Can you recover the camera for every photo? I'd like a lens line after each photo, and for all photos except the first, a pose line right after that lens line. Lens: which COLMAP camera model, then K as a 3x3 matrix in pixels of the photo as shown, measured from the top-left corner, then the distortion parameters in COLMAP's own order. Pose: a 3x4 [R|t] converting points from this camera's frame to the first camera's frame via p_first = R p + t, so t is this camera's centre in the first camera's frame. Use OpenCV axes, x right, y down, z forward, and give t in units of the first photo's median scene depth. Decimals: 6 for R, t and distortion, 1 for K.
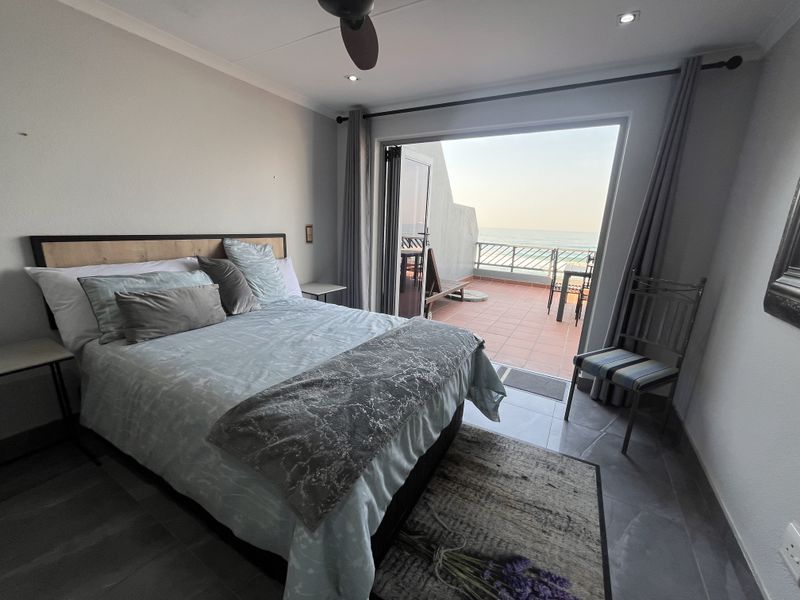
lens RADIAL K [[322.2, 0, 401.4], [0, 322.2, 301.7], [0, 0, 1]] dist [-0.002905, -0.000249]
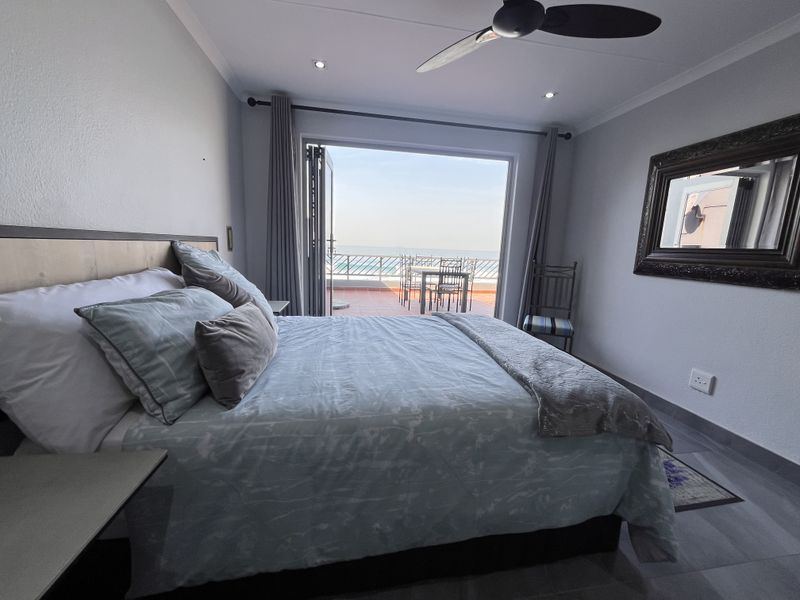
lens RADIAL K [[322.2, 0, 401.4], [0, 322.2, 301.7], [0, 0, 1]] dist [-0.002905, -0.000249]
pose [[0.773578, -0.118635, 0.622497, -0.775347], [0.144041, 0.989525, 0.009582, -0.015909], [-0.617113, 0.082253, 0.782564, 0.261885]]
